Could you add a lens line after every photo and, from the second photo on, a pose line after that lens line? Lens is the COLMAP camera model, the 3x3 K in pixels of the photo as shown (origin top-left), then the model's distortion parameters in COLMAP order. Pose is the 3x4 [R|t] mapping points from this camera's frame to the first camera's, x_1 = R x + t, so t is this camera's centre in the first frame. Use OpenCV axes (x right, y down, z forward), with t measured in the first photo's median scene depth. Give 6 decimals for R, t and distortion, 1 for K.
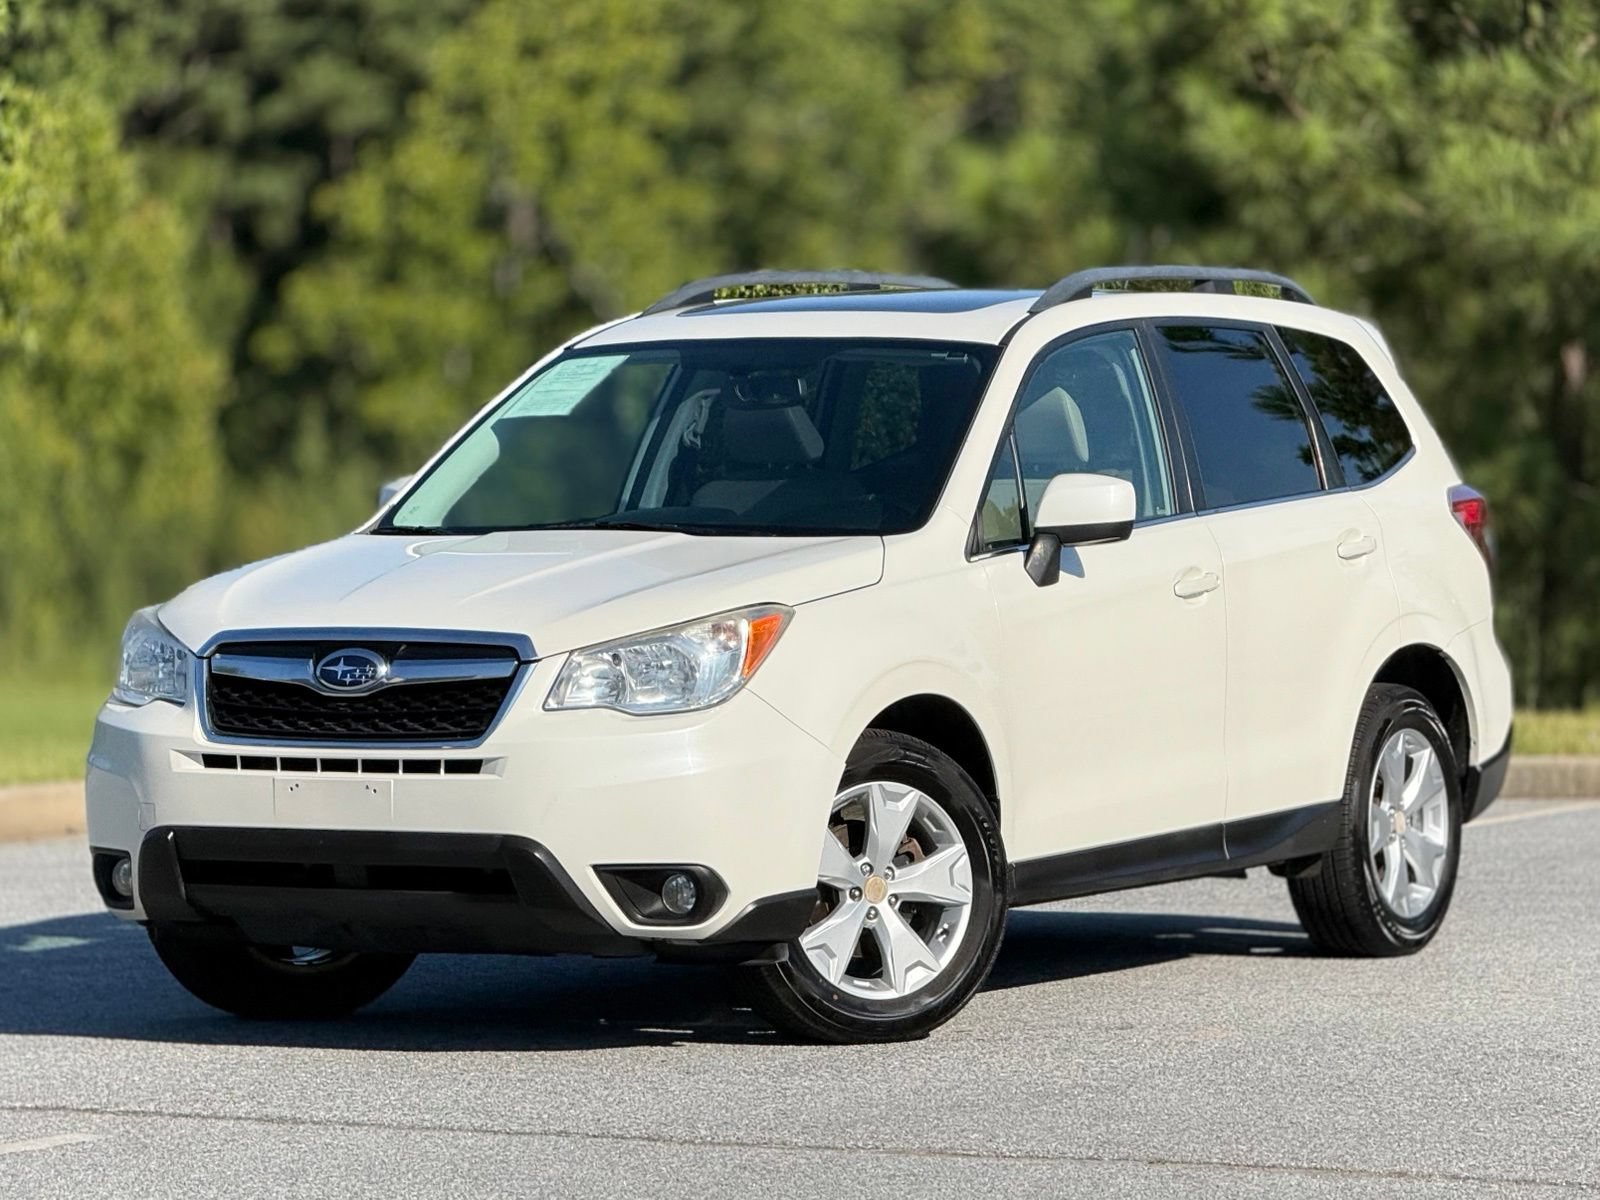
lens RADIAL K [[7268.5, 0, 800.0], [0, 7268.5, 600.0], [0, 0, 1]] dist [0.033010, -3.375842]
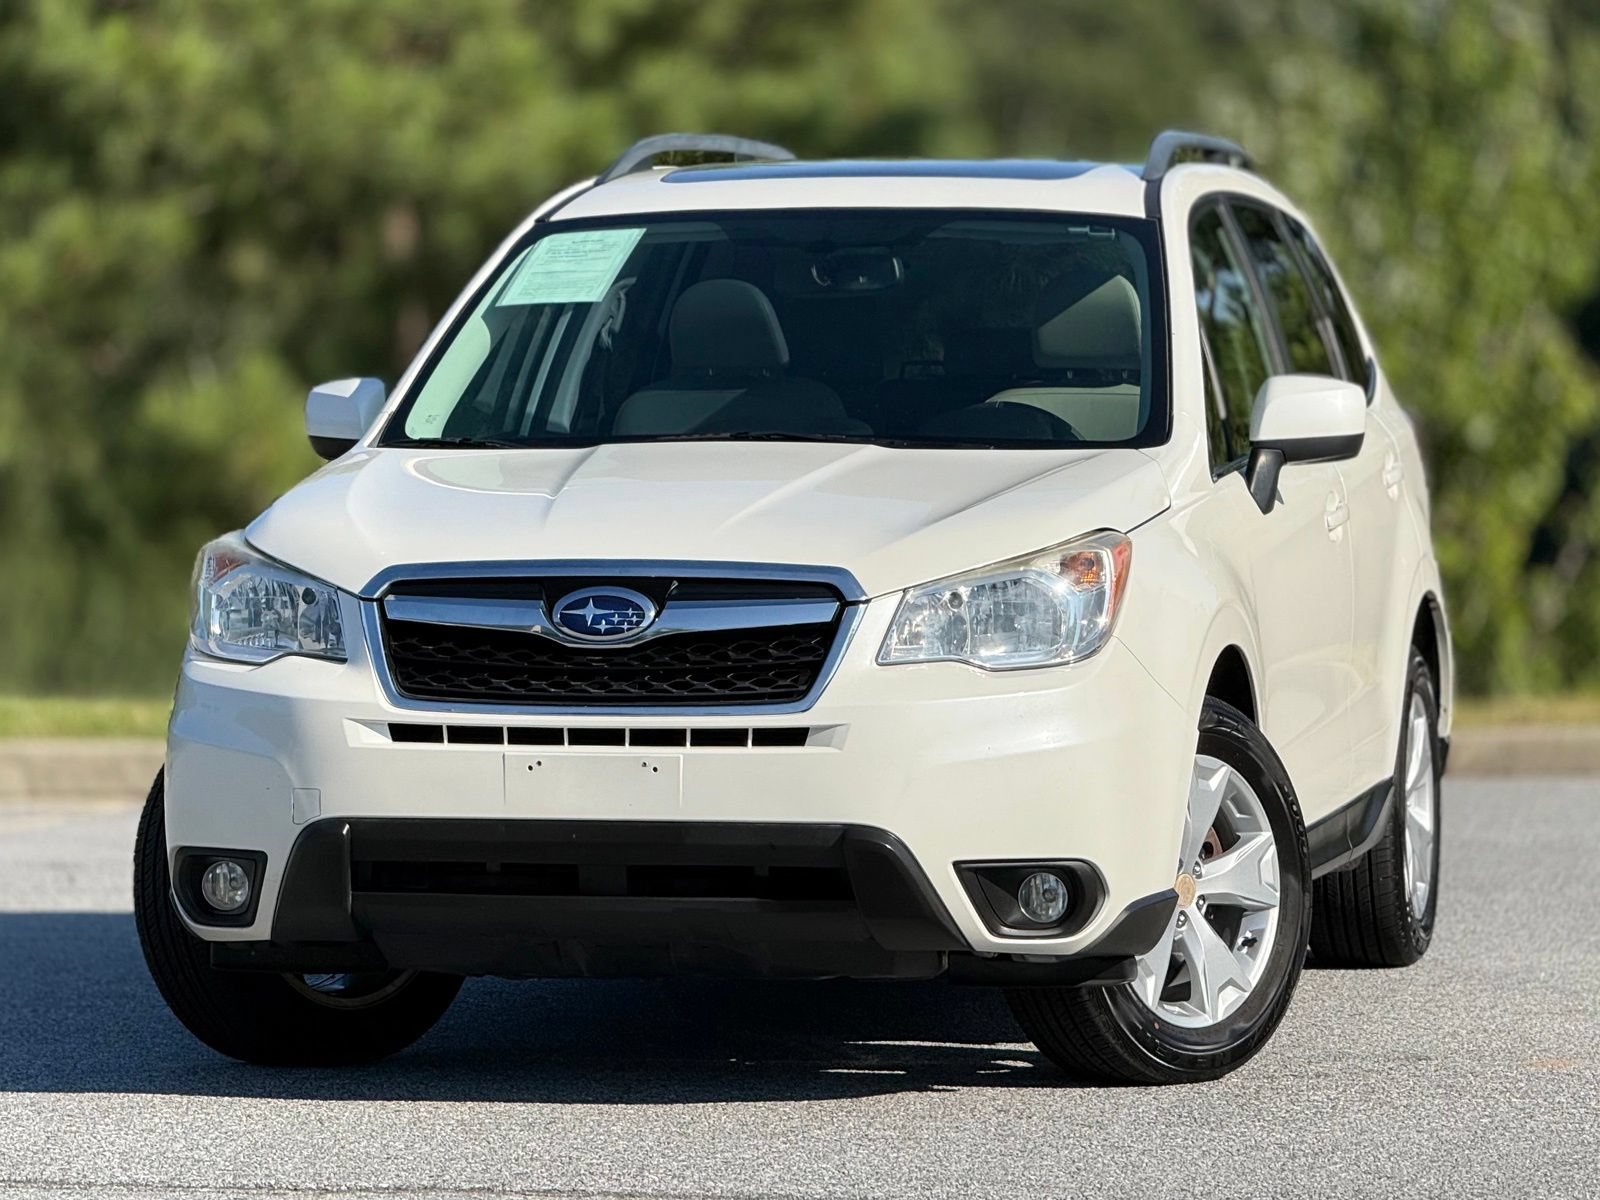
lens RADIAL K [[7268.5, 0, 800.0], [0, 7268.5, 600.0], [0, 0, 1]] dist [0.033010, -3.375842]
pose [[0.953719, 0.001330, 0.300696, -0.272241], [-0.001387, 0.999999, -0.000025, 0.008016], [-0.300696, -0.000393, 0.953720, 0.251295]]
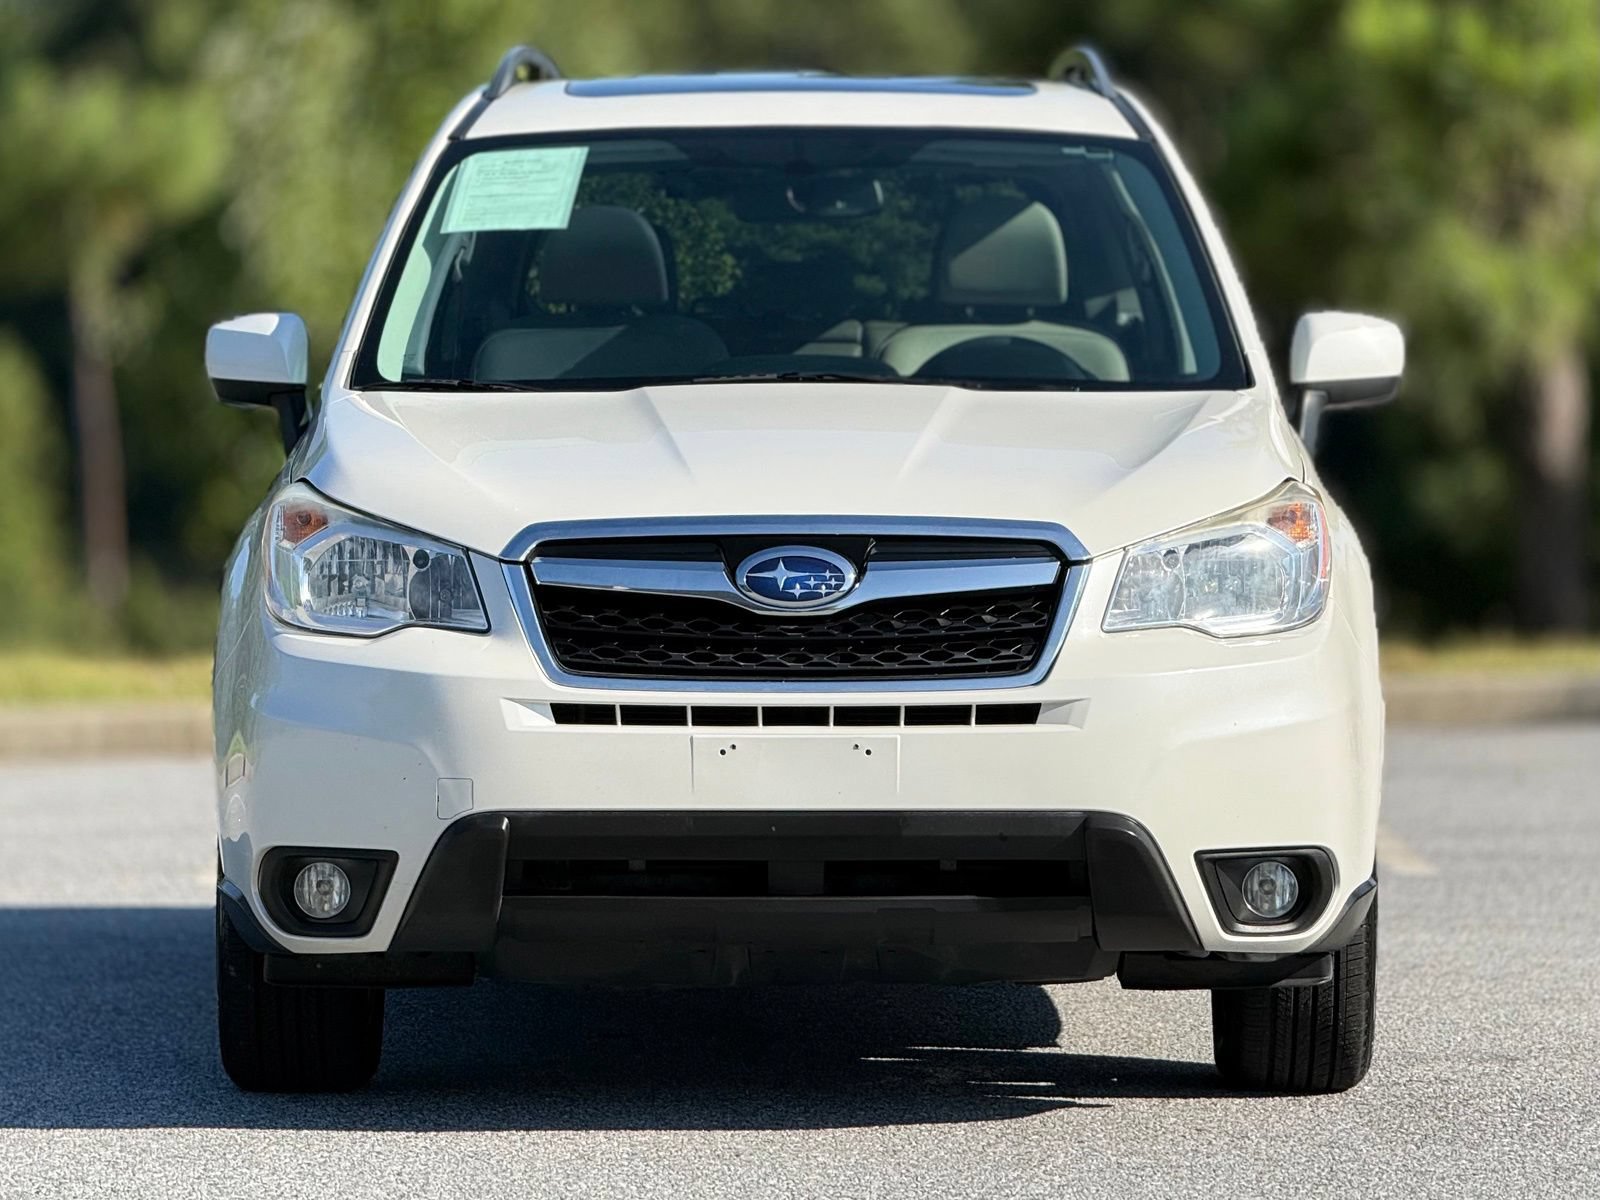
lens RADIAL K [[7265.8, 0, 800.0], [0, 7265.8, 600.0], [0, 0, 1]] dist [-0.082165, -5.867362]
pose [[0.869566, -0.007148, 0.493764, -0.395450], [0.004965, 0.999971, 0.005732, 0.007773], [-0.493791, -0.002533, 0.869577, 0.400256]]
